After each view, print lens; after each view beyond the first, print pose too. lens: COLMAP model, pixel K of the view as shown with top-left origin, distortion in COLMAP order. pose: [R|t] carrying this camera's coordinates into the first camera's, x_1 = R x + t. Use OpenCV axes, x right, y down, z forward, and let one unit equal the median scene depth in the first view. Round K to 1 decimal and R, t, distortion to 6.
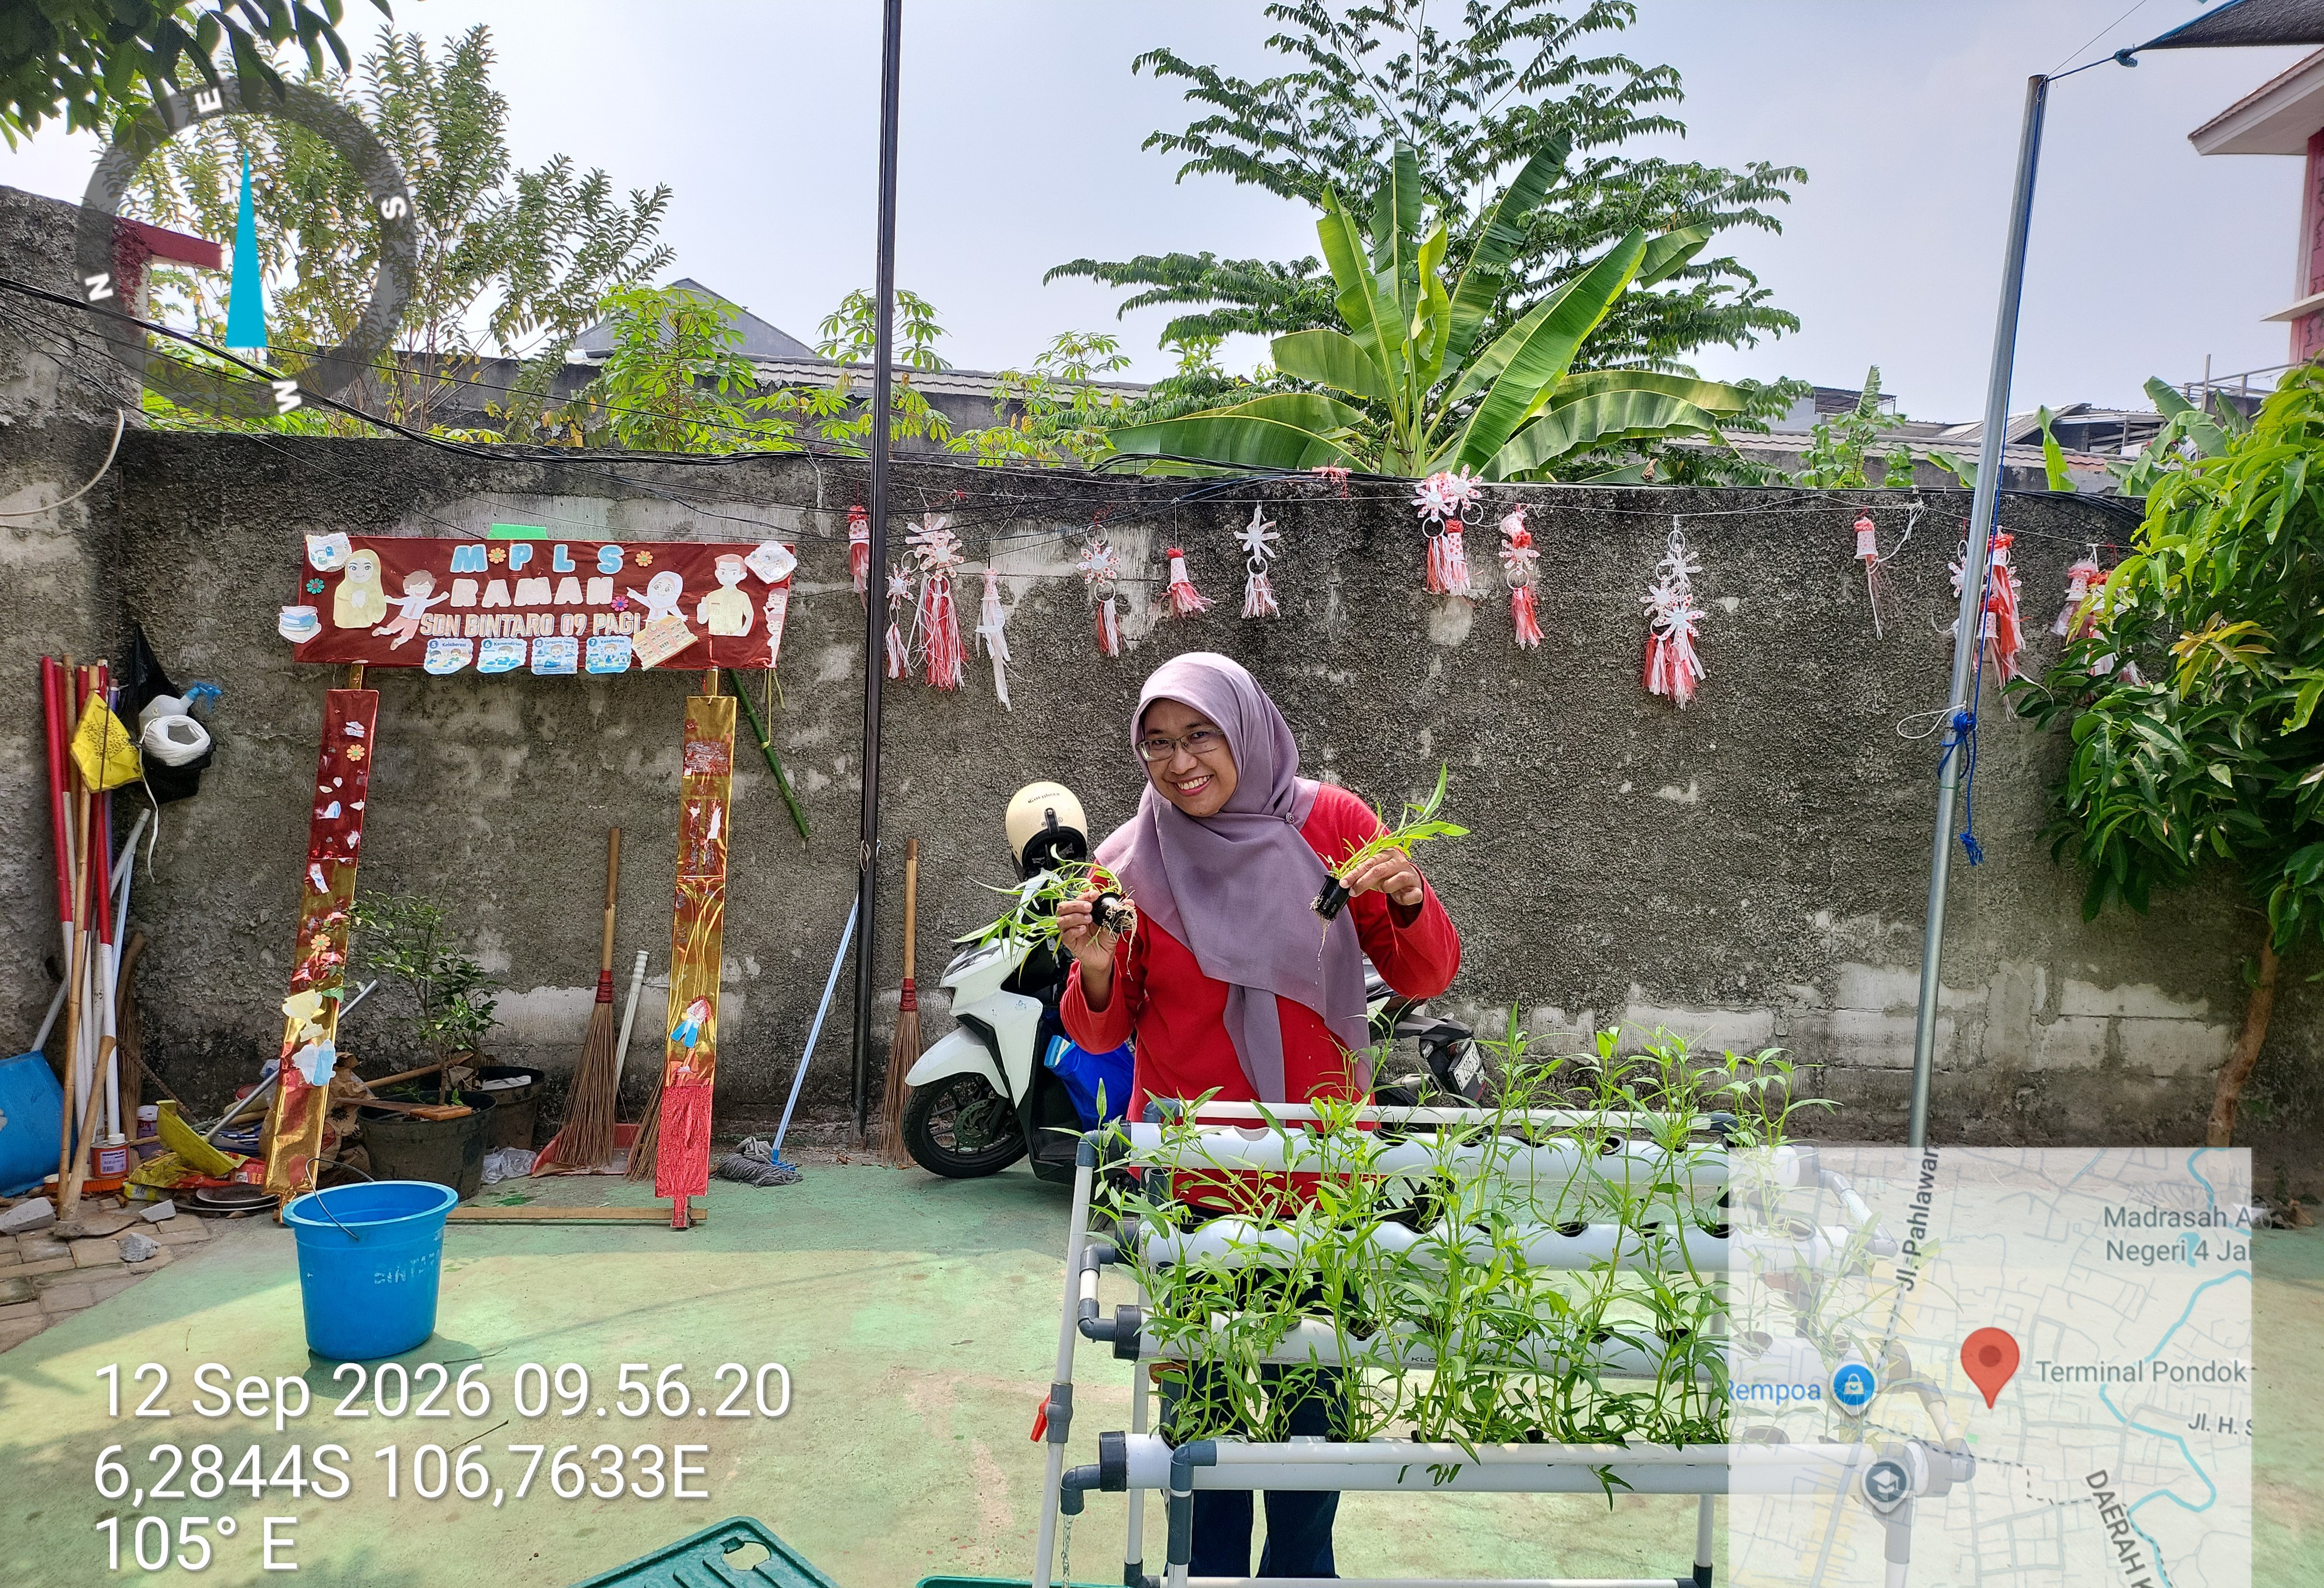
lens RADIAL K [[1592.5, 0, 1153.7], [0, 1592.5, 859.1], [0, 0, 1]] dist [0.076394, -0.080721]
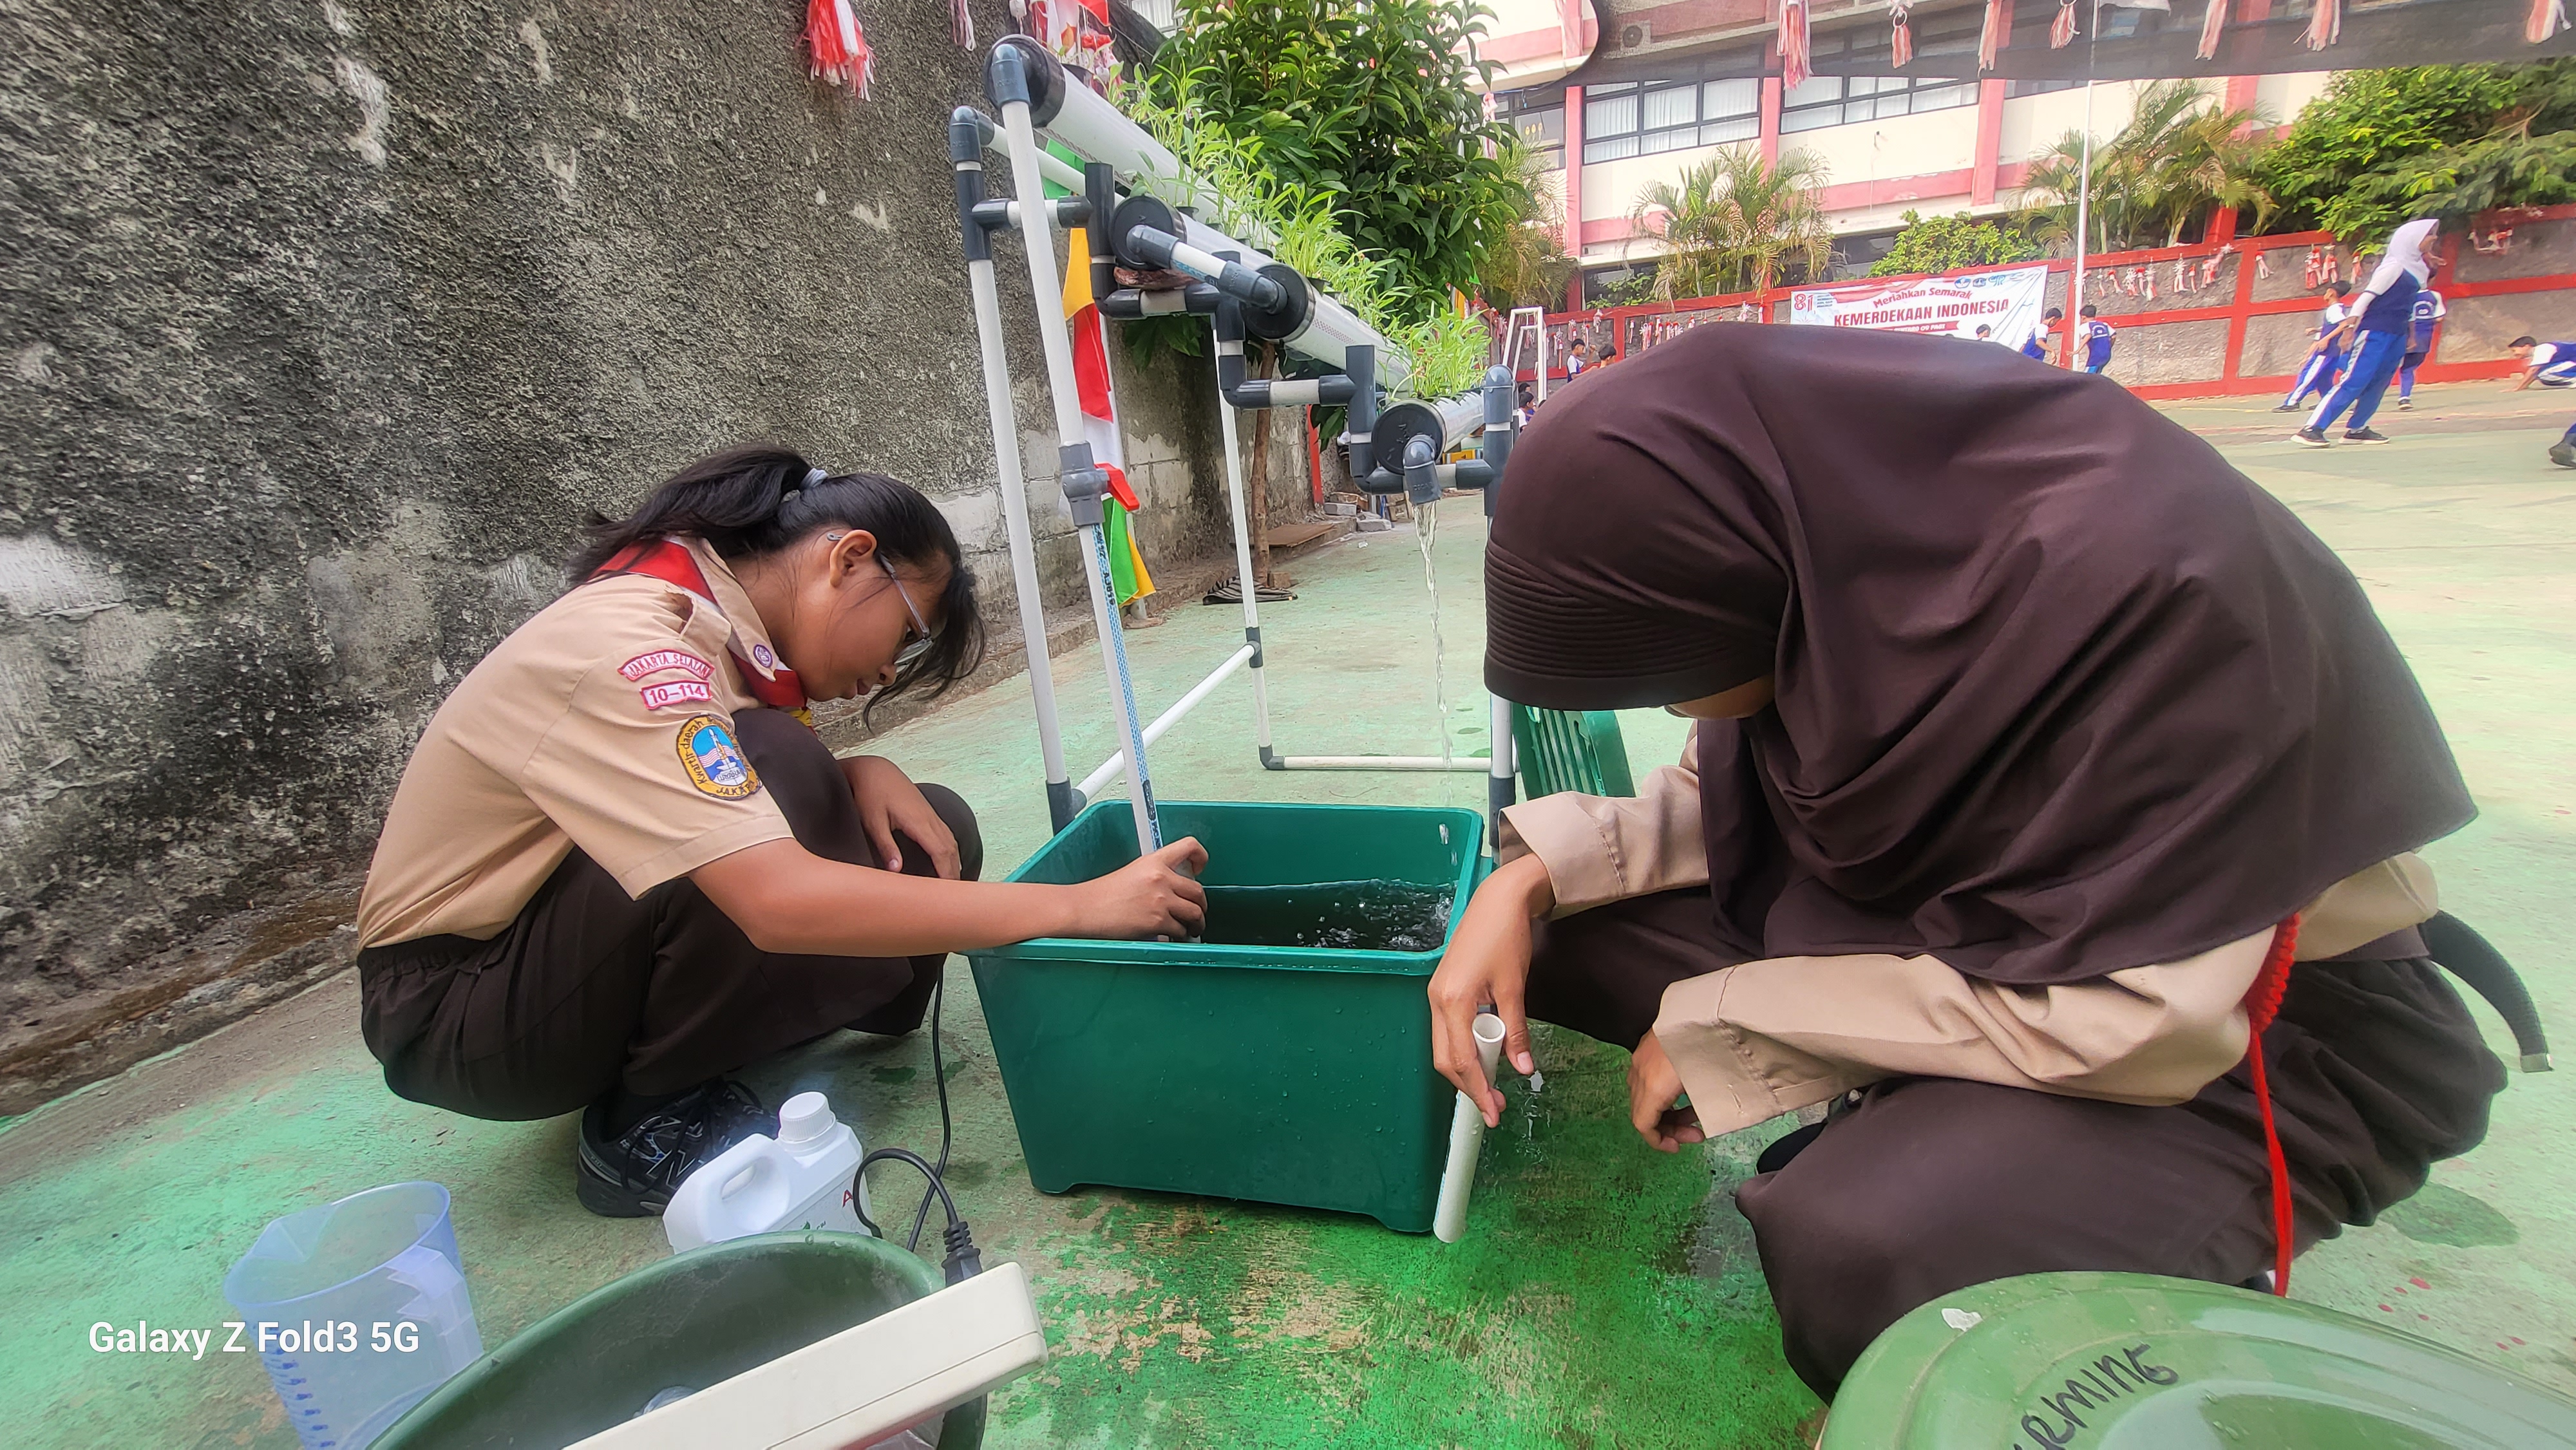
lens RADIAL K [[1010.4, 0, 1294.1], [0, 1010.4, 724.8], [0, 0, 1]] dist [-0.004457, -0.000157]
pose [[0.294778, -0.320298, 0.900286, -0.135387], [0.175247, 0.944291, 0.278573, 0.094140], [-0.939359, 0.075655, 0.334487, 0.679430]]
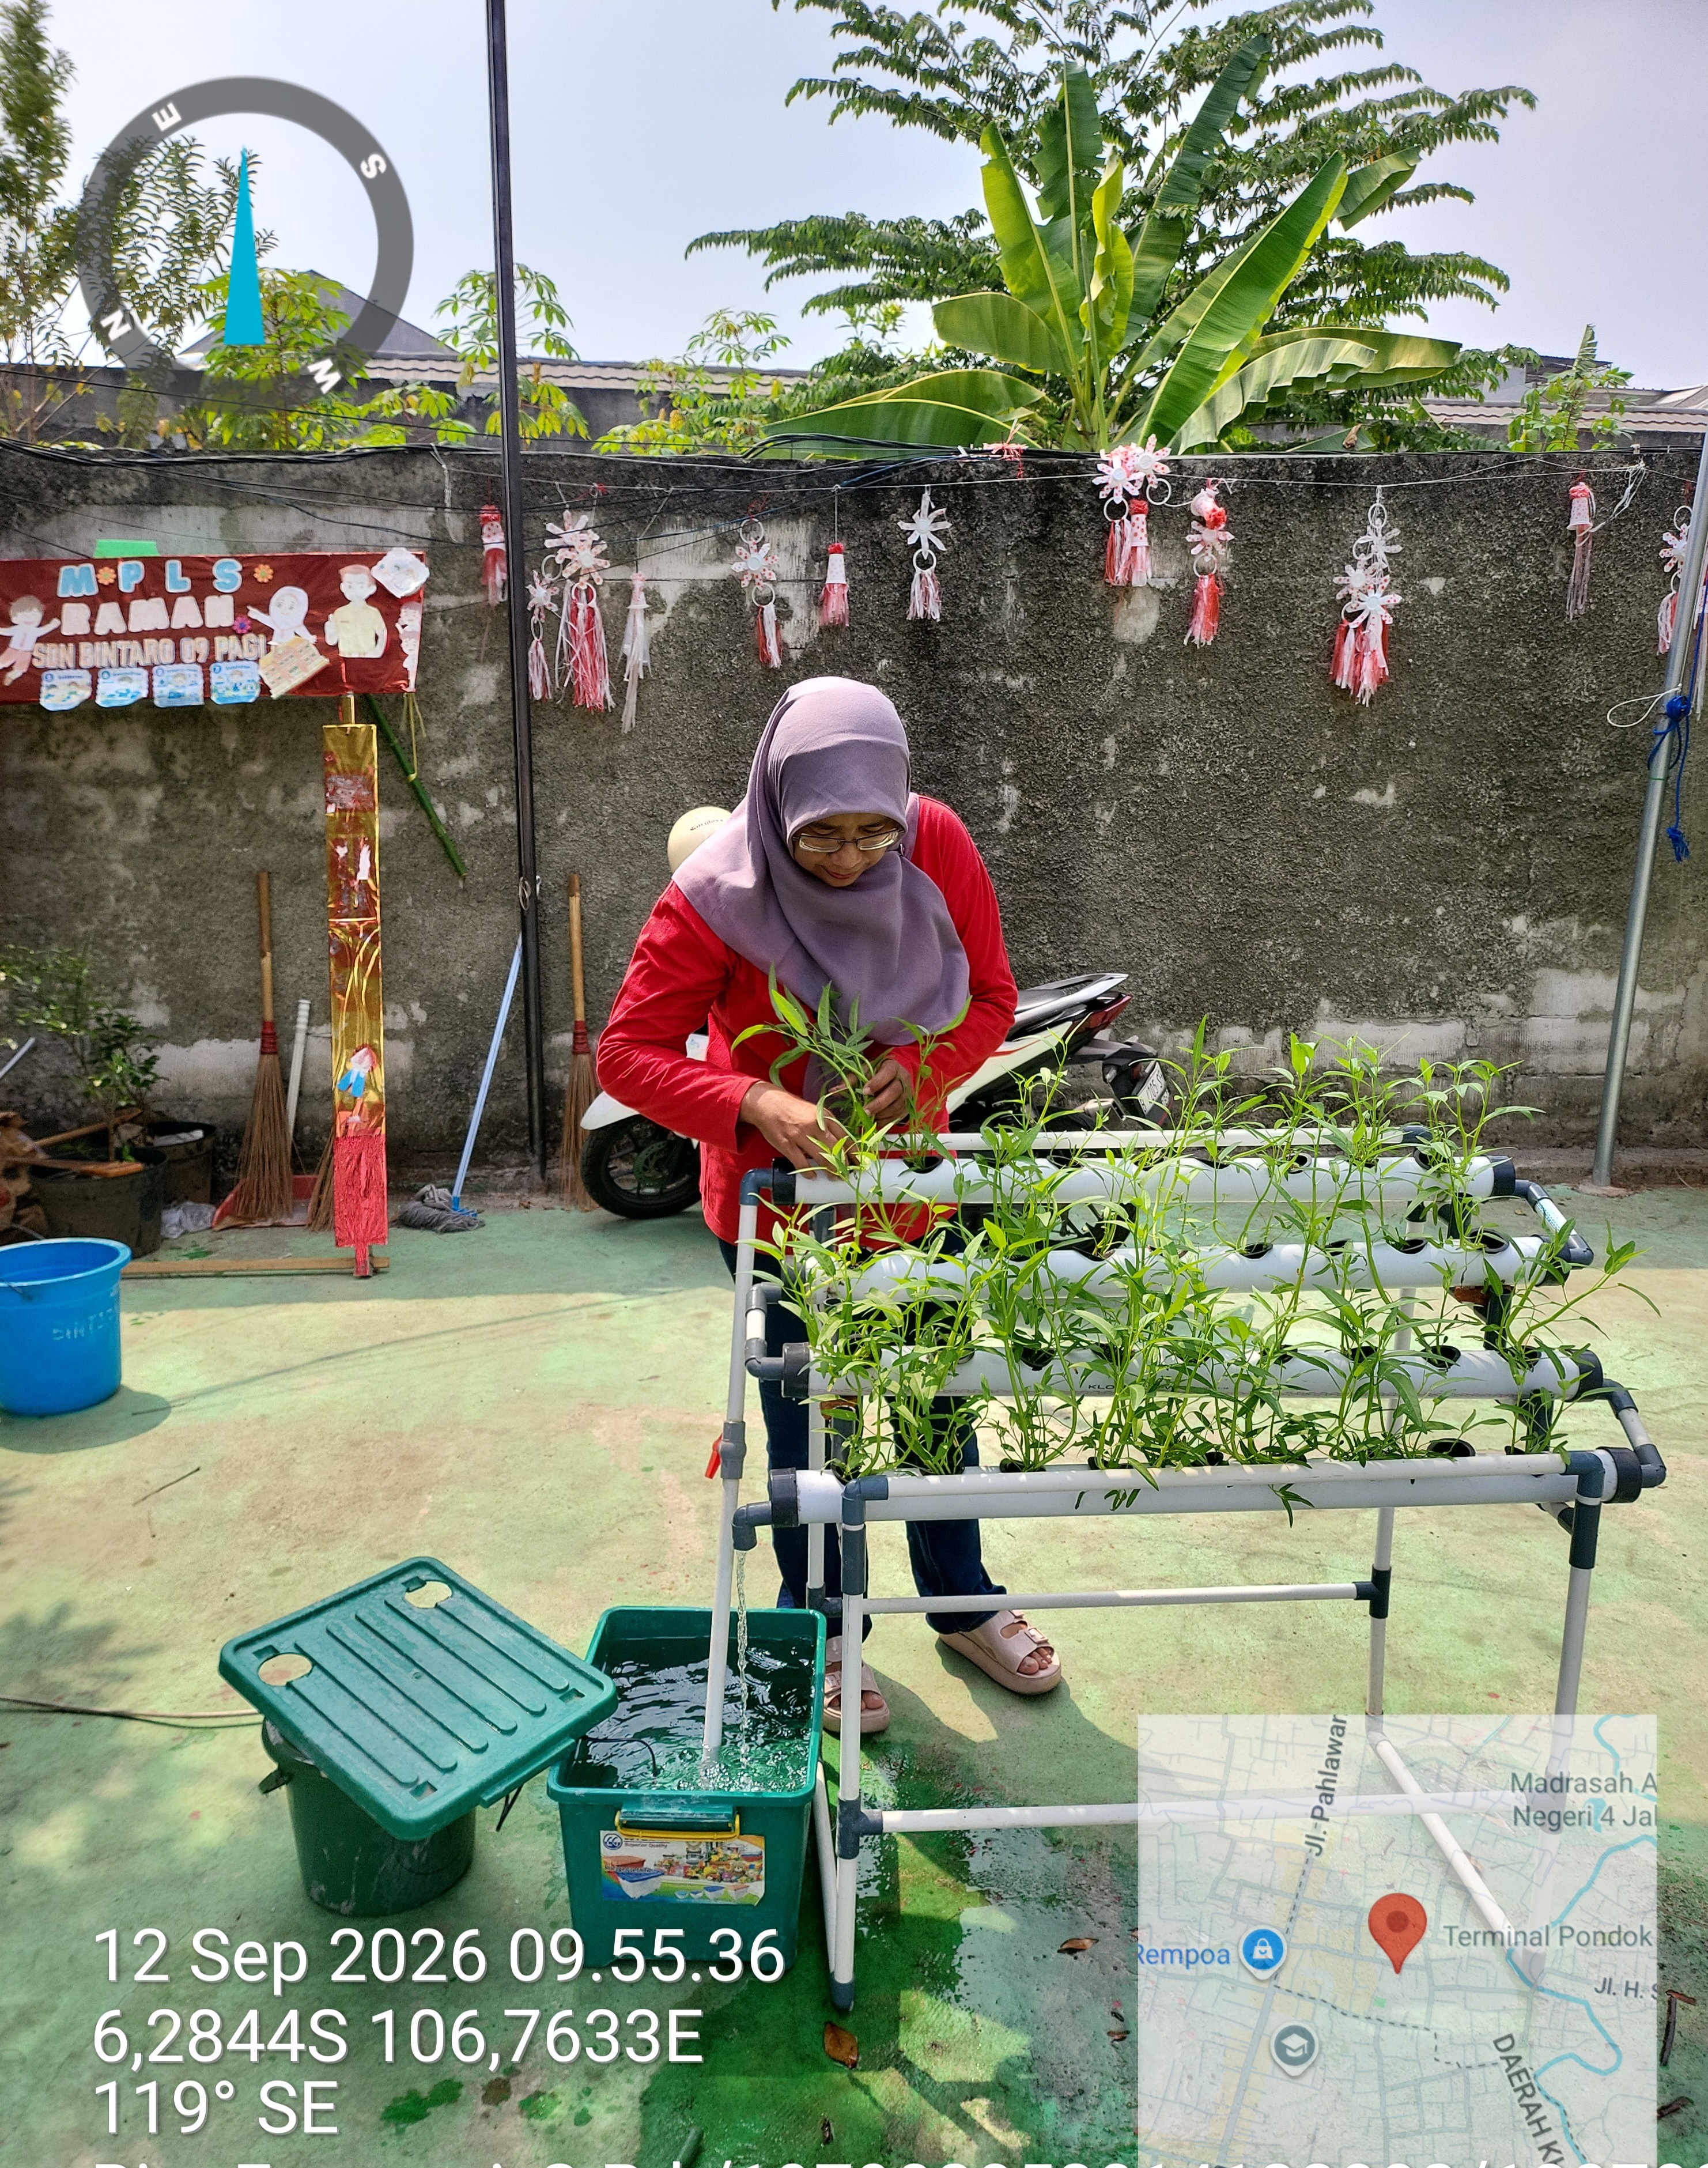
lens RADIAL K [[1593.4, 0, 844.5], [0, 1593.4, 1167.0], [0, 0, 1]] dist [0.061470, -0.058861]
pose [[0.999411, -0.034282, -0.001595, 0.006583], [0.034060, 0.985093, 0.168619, 0.004216], [-0.004210, -0.168574, 0.985680, 0.024038]]
